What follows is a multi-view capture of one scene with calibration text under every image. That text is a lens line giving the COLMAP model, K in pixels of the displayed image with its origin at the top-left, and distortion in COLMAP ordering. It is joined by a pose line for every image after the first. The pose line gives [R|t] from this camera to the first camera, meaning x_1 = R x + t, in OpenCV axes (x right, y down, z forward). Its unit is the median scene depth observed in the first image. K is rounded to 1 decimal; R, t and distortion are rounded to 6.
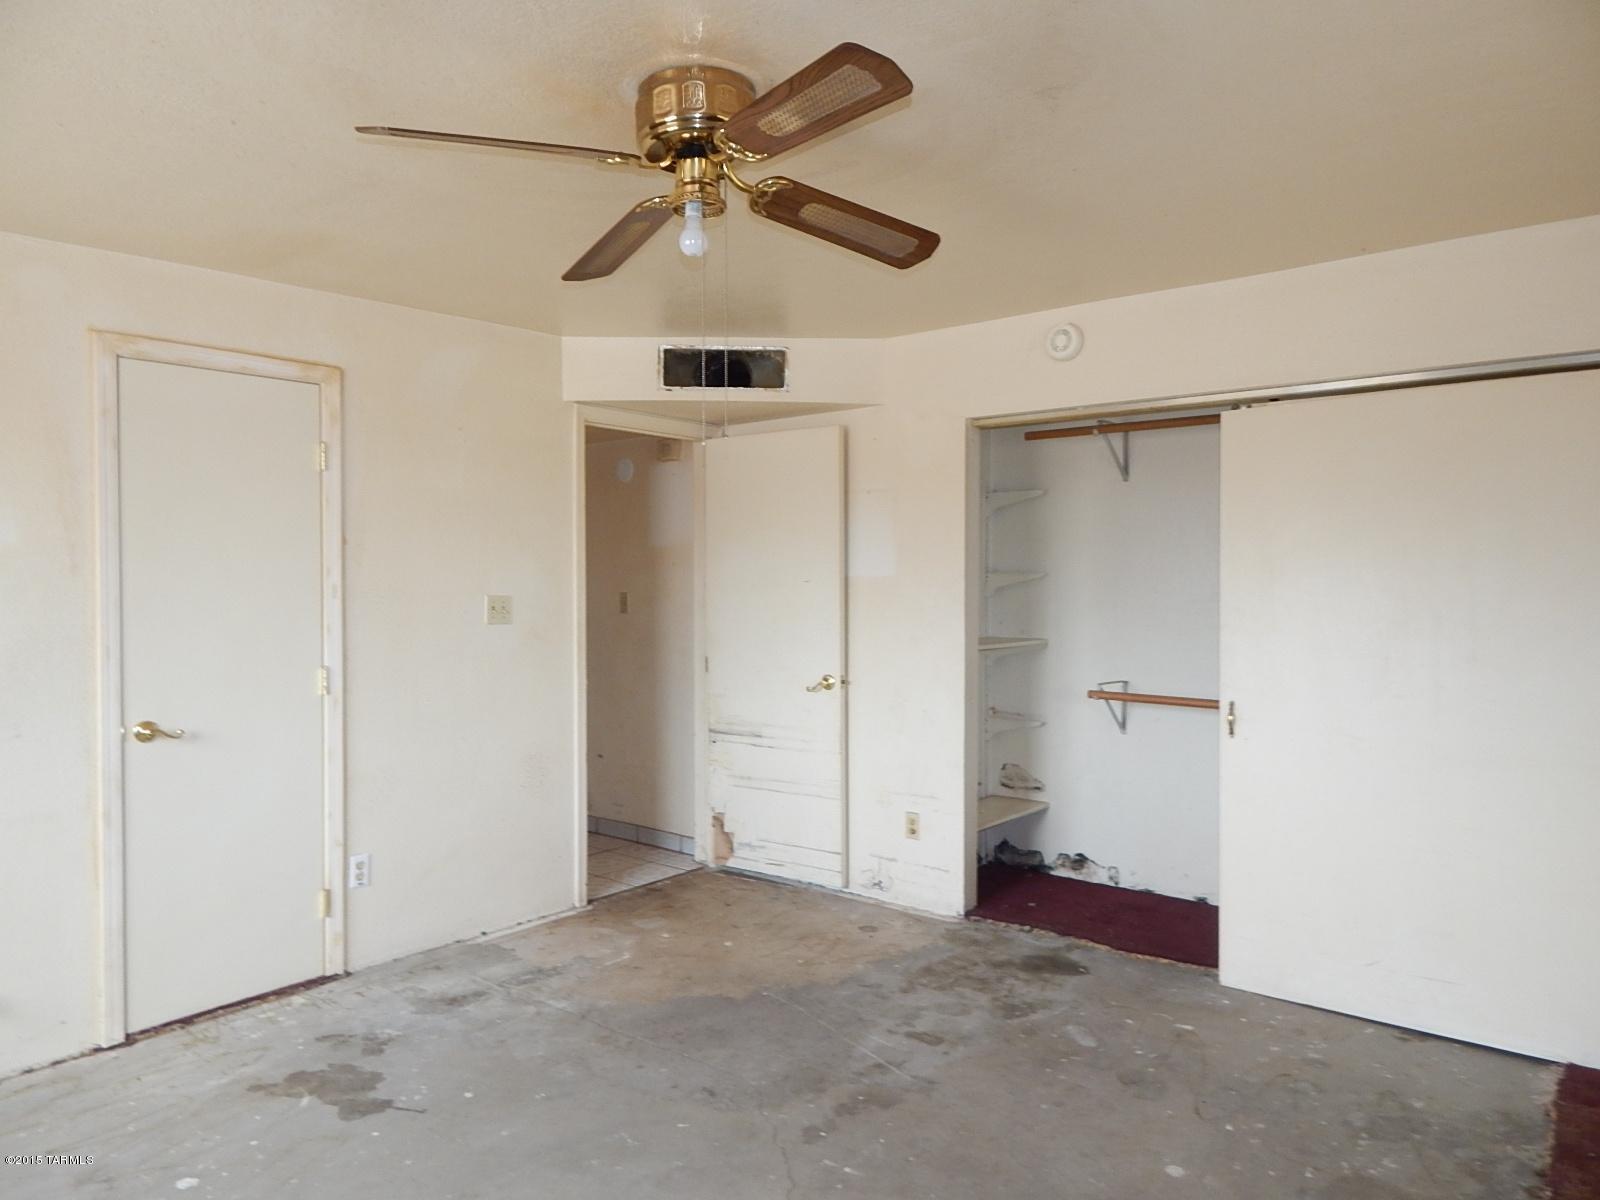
lens RADIAL K [[1064.3, 0, 794.4], [0, 1064.3, 587.1], [0, 0, 1]] dist [-0.003383, -0.002949]
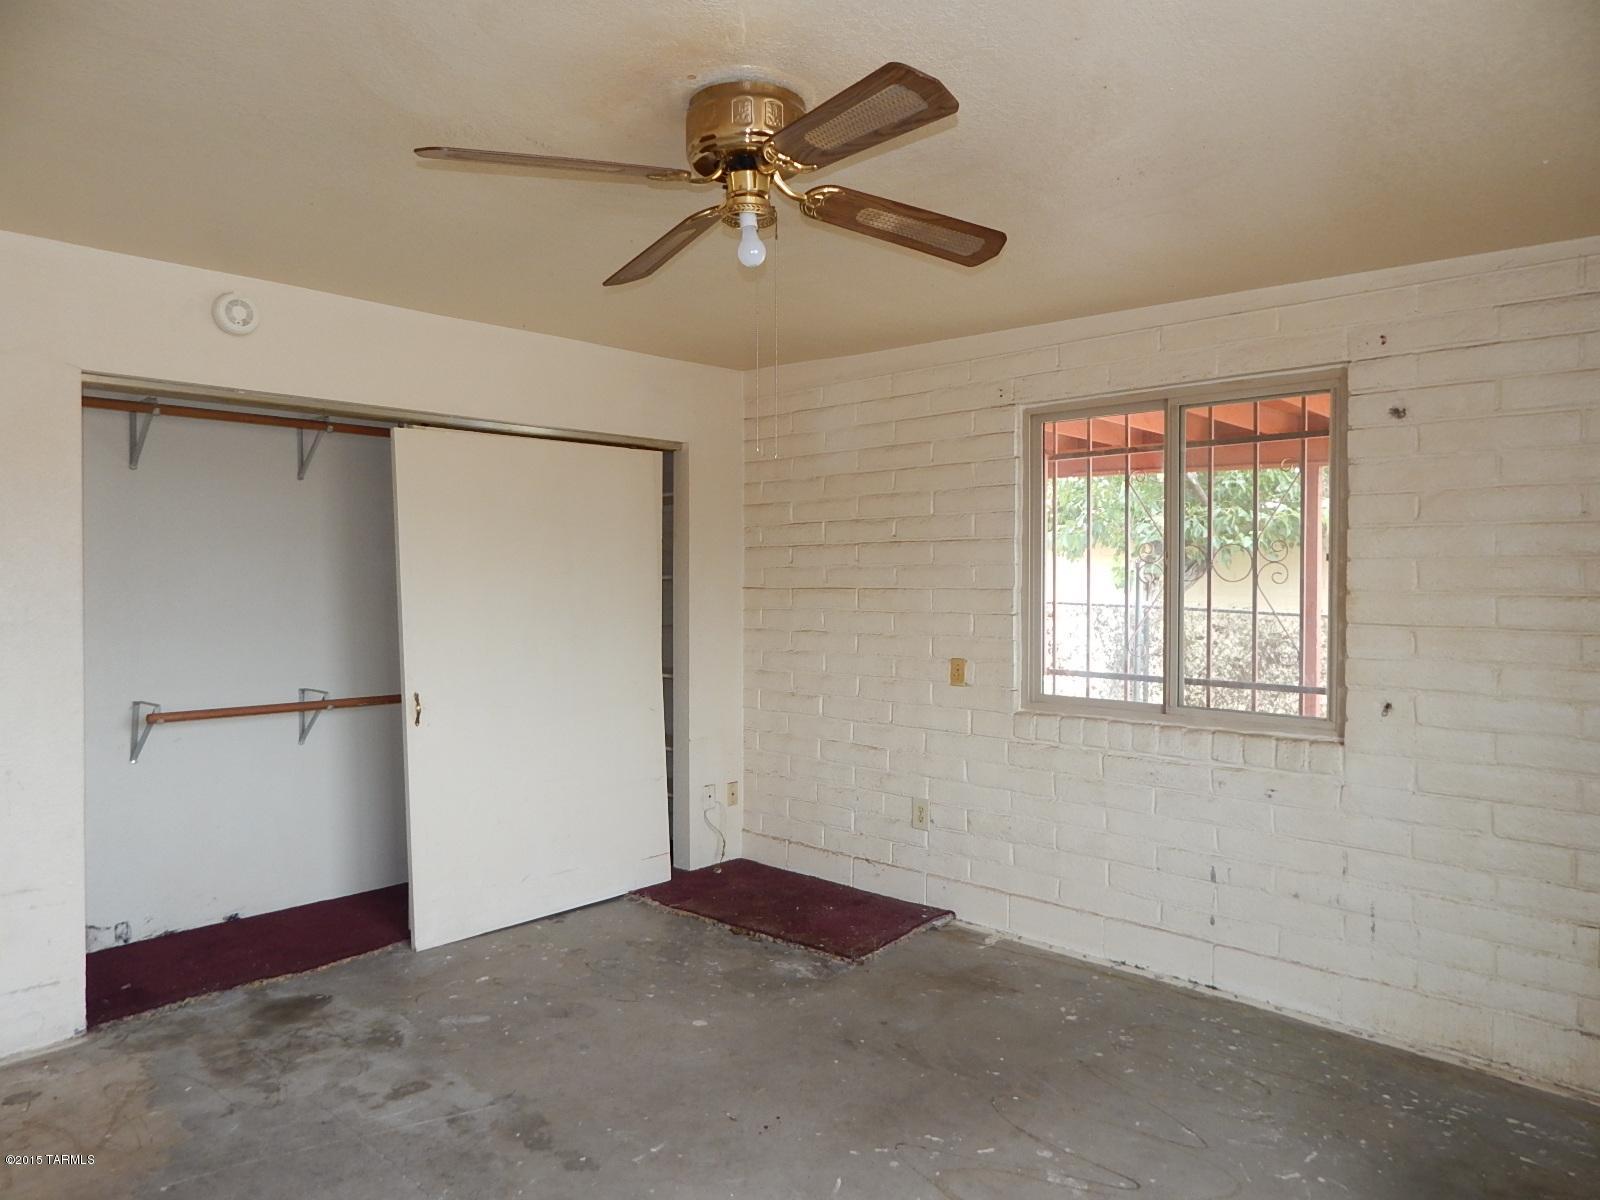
lens RADIAL K [[1064.3, 0, 794.4], [0, 1064.3, 587.1], [0, 0, 1]] dist [-0.003383, -0.002949]
pose [[0.071011, -0.008911, 0.997436, -0.661679], [0.009770, 0.999918, 0.008238, -0.007681], [-0.997428, 0.009160, 0.071093, 0.530423]]
